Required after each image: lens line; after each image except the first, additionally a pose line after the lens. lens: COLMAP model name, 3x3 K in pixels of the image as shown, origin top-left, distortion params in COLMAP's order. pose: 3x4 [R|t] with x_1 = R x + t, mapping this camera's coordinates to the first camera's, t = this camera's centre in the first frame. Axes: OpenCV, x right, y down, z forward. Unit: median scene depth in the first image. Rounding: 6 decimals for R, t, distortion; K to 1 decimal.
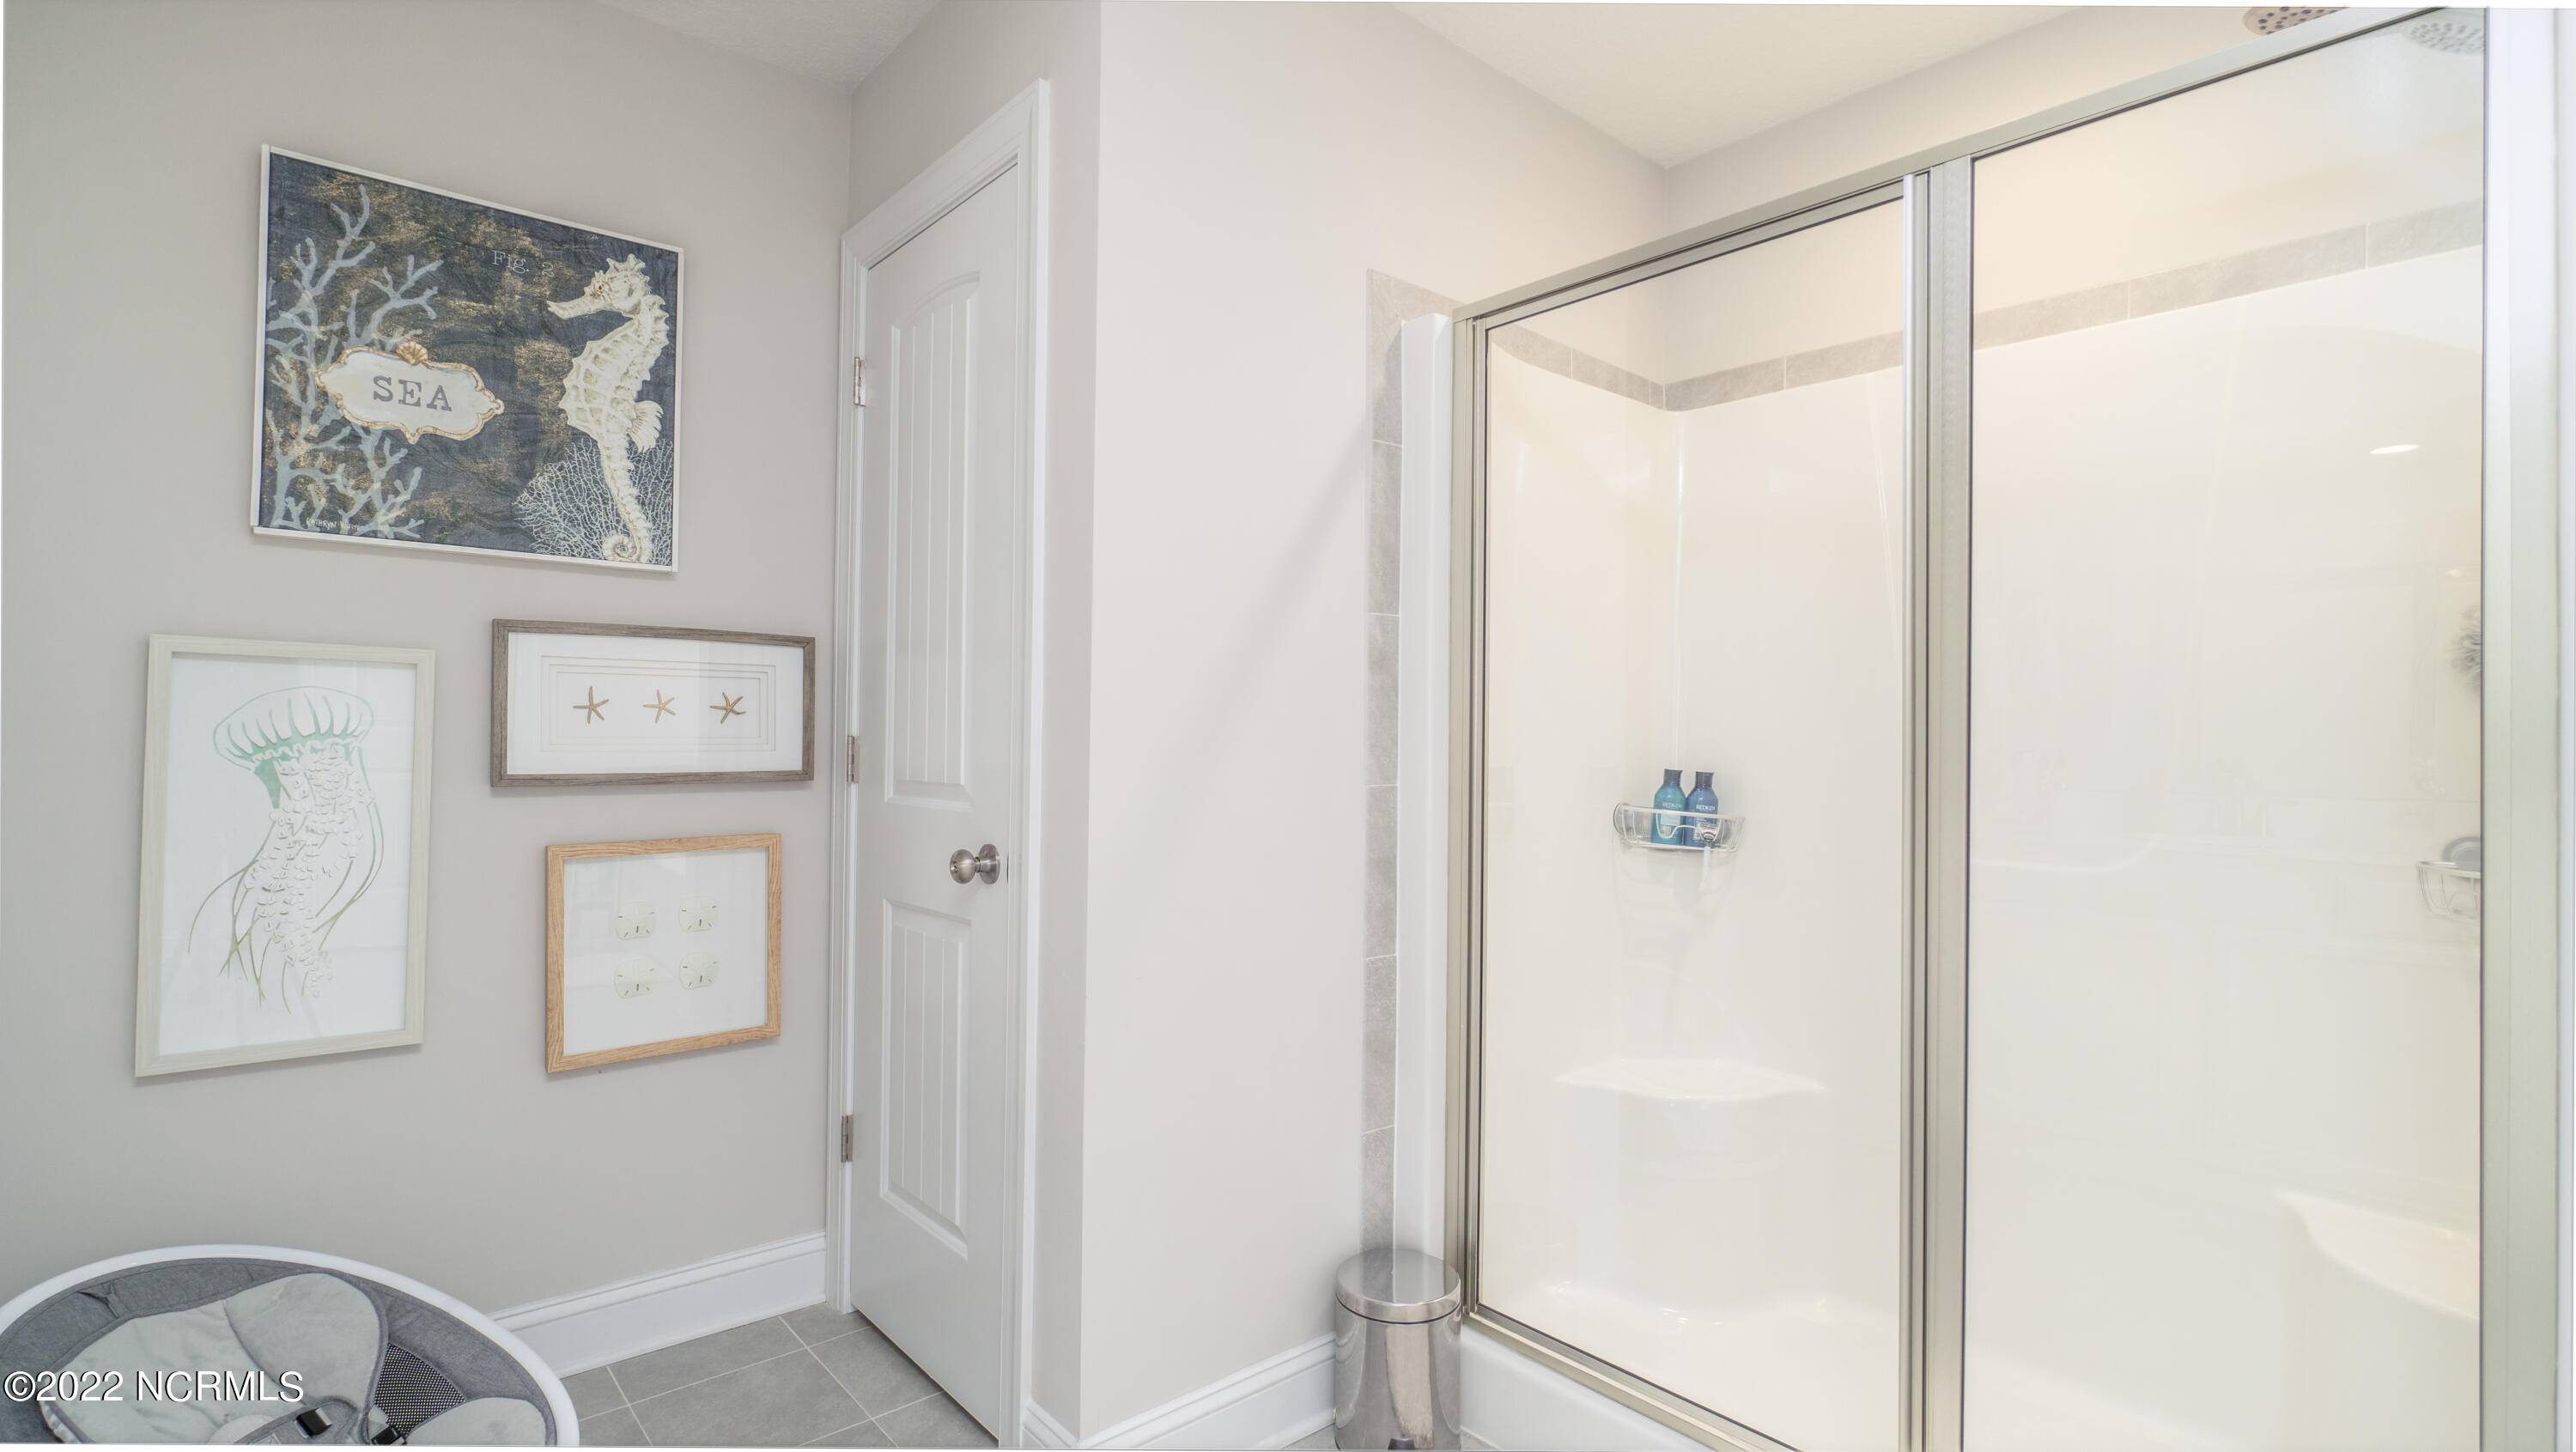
lens RADIAL K [[1198.4, 0, 1278.3], [0, 1198.4, 734.4], [0, 0, 1]] dist [-0.011370, -0.000404]
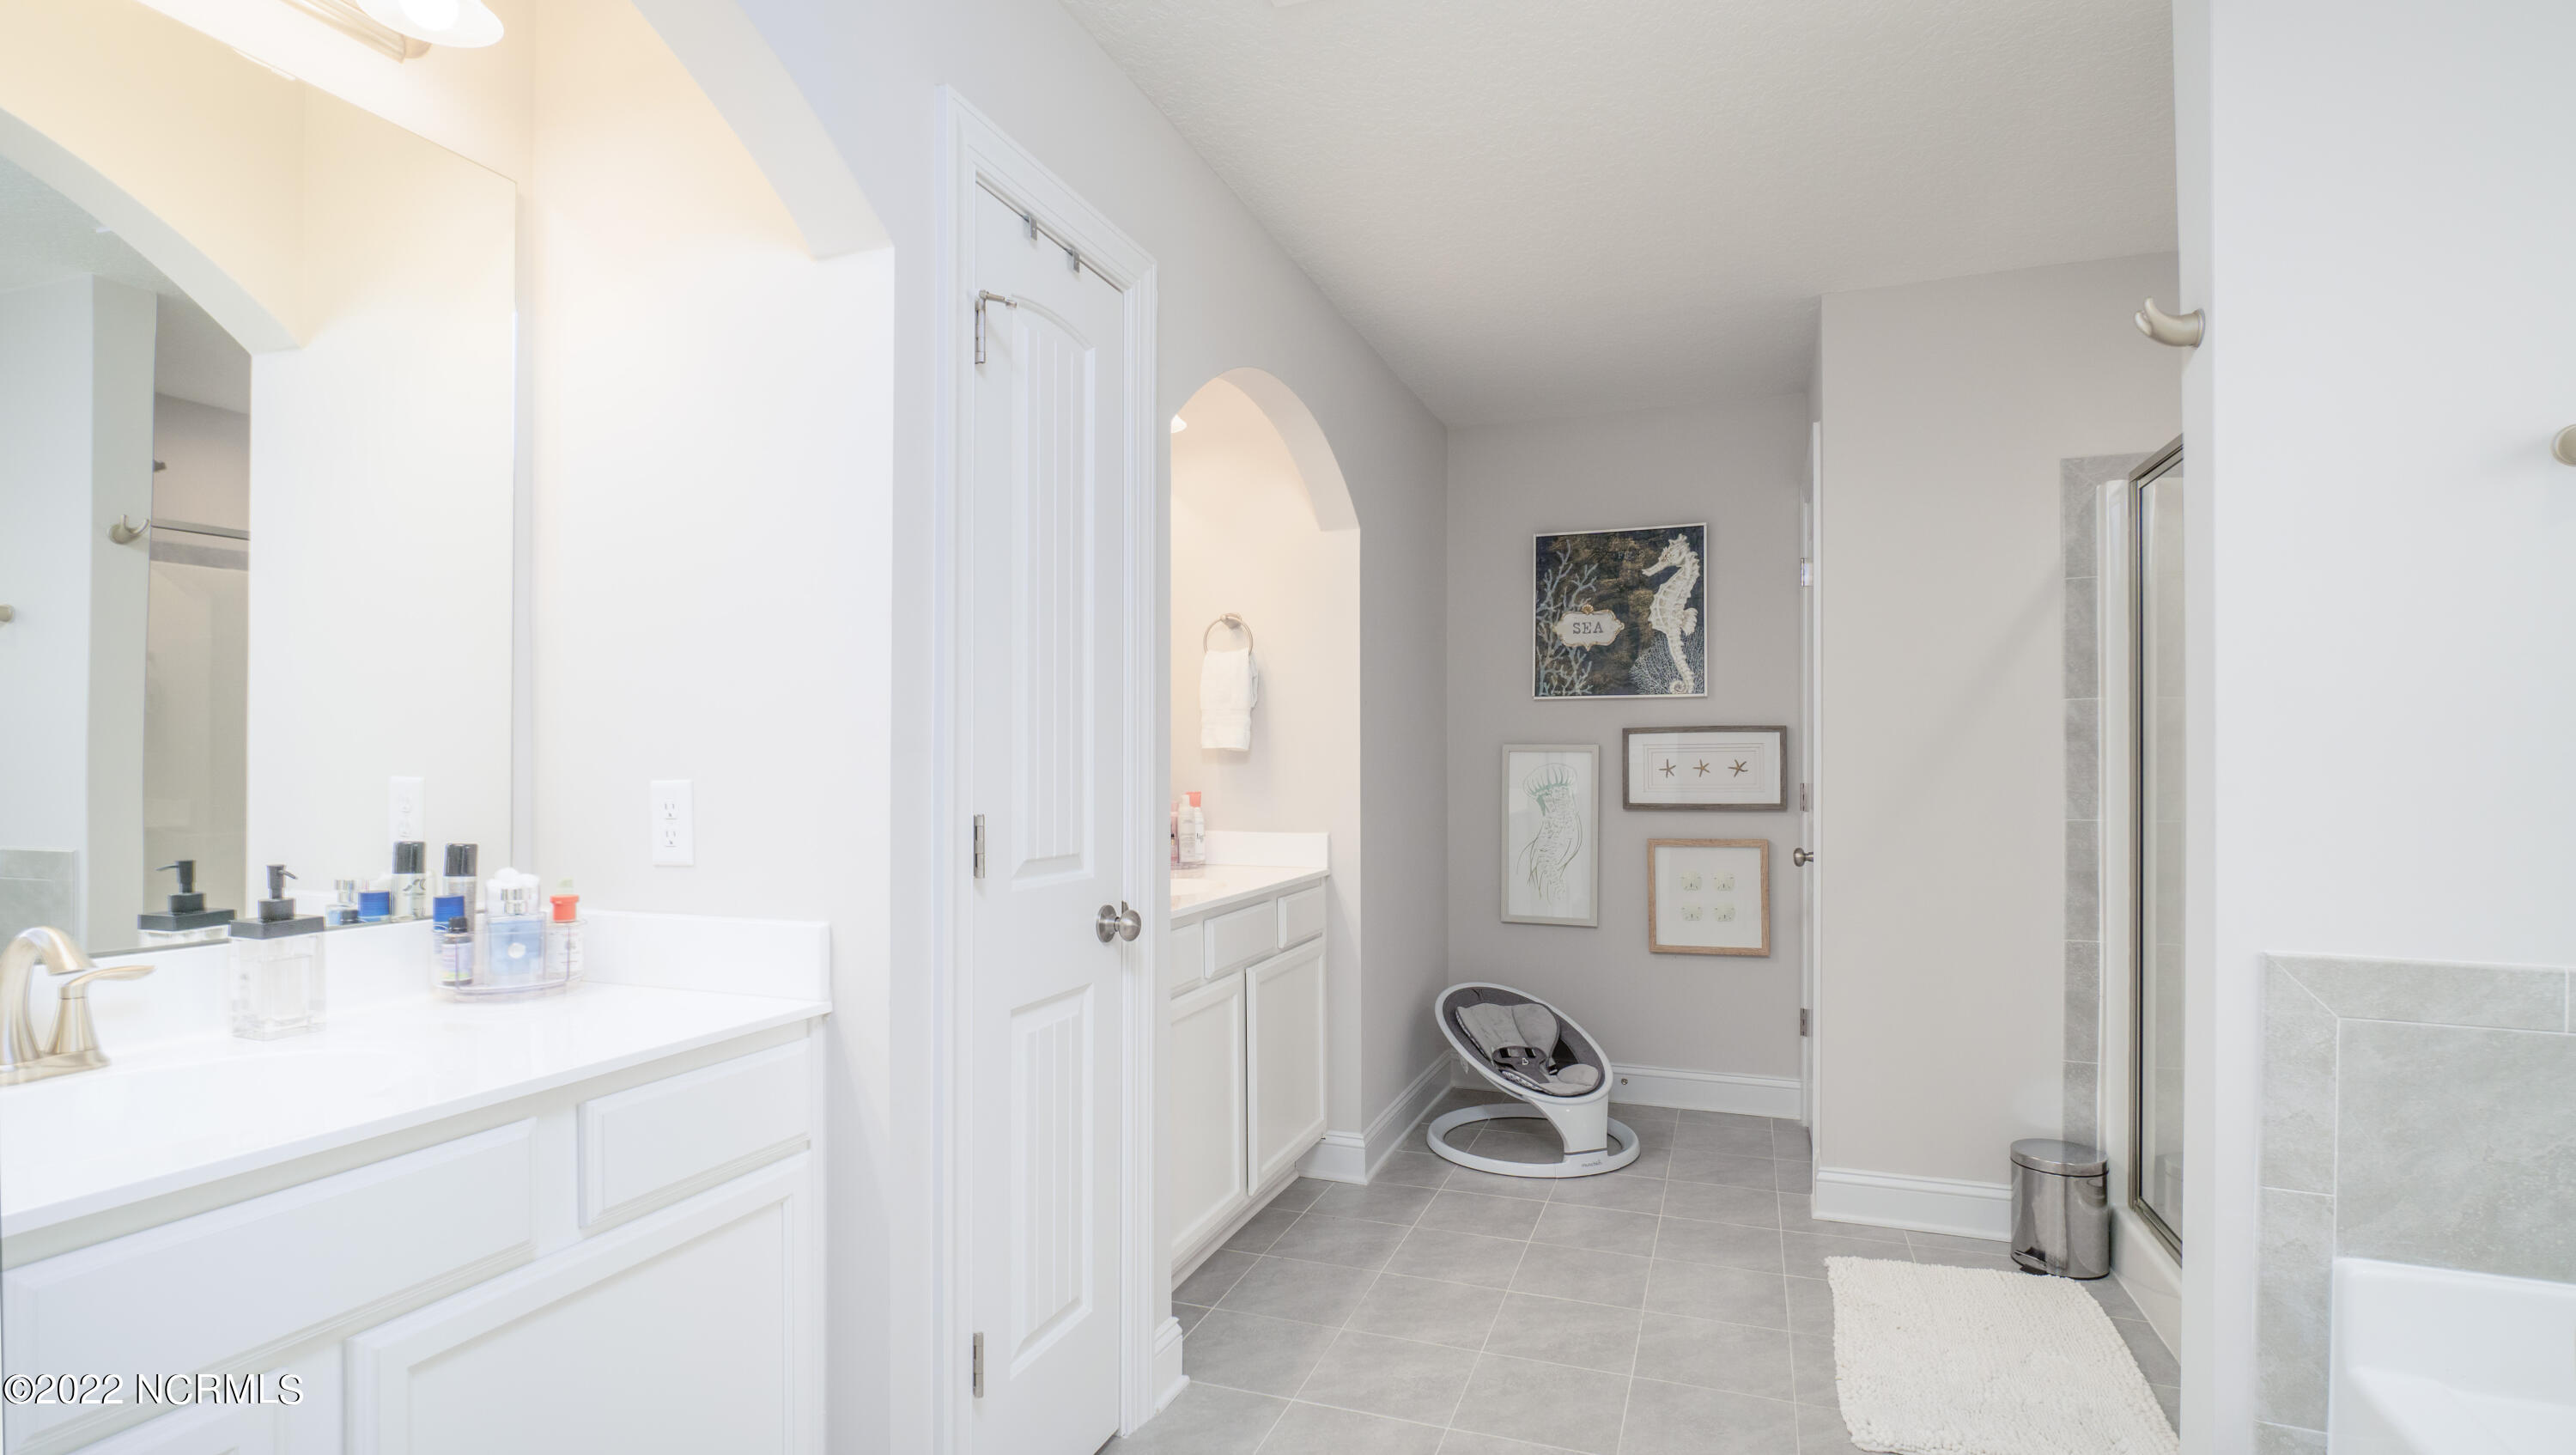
lens RADIAL K [[1198.6, 0, 1277.7], [0, 1198.6, 754.4], [0, 0, 1]] dist [-0.011370, -0.000404]
pose [[0.463147, -0.020729, -0.886039, 0.904109], [0.011635, 0.999783, -0.017308, -0.021539], [0.886205, -0.002293, 0.463287, -0.497643]]
